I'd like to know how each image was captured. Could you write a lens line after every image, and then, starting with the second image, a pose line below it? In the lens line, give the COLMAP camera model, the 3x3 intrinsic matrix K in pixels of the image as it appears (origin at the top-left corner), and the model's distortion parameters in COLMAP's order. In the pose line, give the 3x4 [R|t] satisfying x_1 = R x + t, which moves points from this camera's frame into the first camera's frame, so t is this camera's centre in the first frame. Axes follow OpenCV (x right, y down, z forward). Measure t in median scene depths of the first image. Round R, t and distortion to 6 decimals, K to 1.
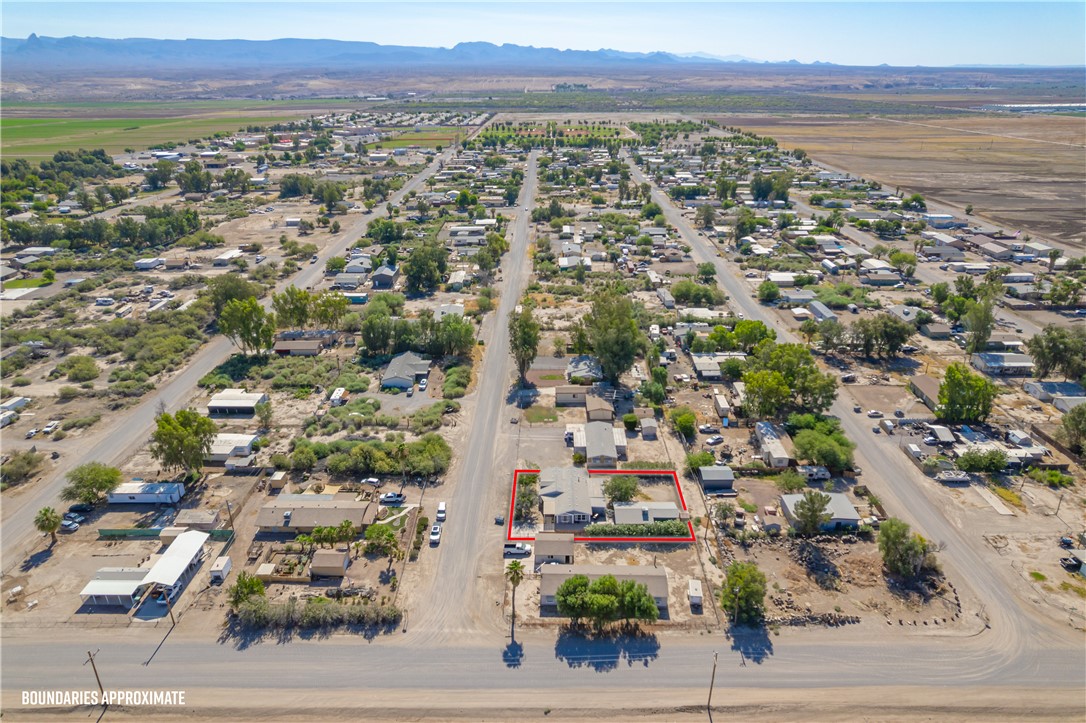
lens RADIAL K [[693.7, 0, 545.0], [0, 693.7, 365.0], [0, 0, 1]] dist [-0.078781, 0.071234]
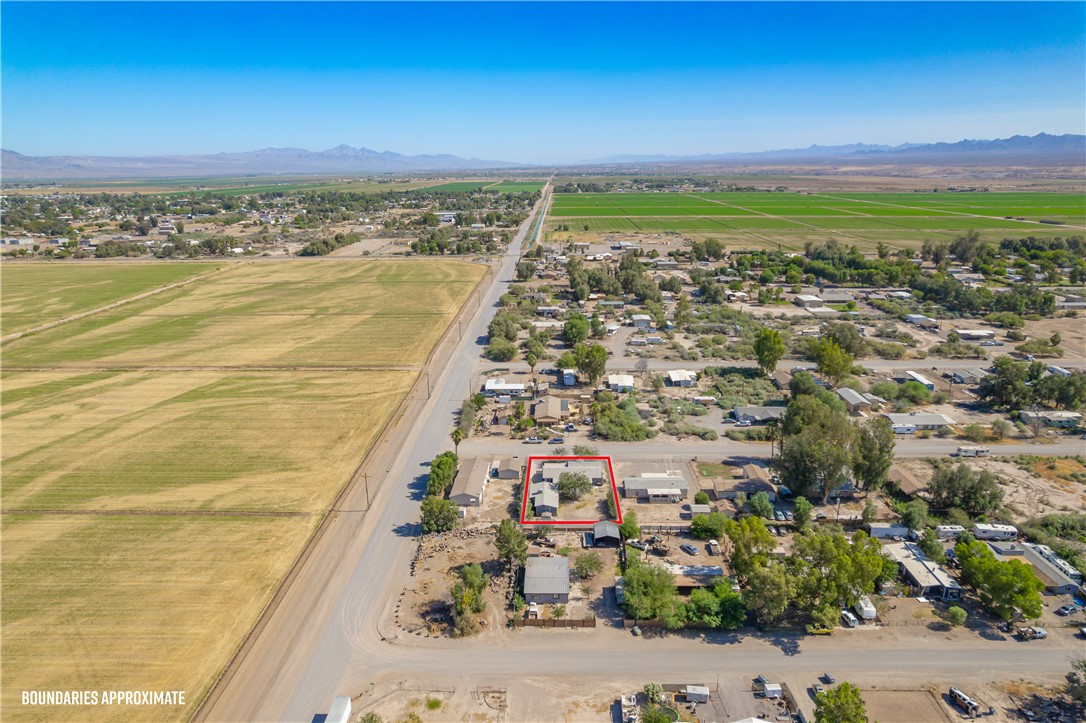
lens RADIAL K [[693.7, 0, 545.0], [0, 693.7, 365.0], [0, 0, 1]] dist [-0.078781, 0.071234]
pose [[-0.012998, 0.283937, -0.958755, 1.081747], [-0.385202, 0.883410, 0.266846, -0.284609], [0.922741, 0.372782, 0.097890, 0.649977]]
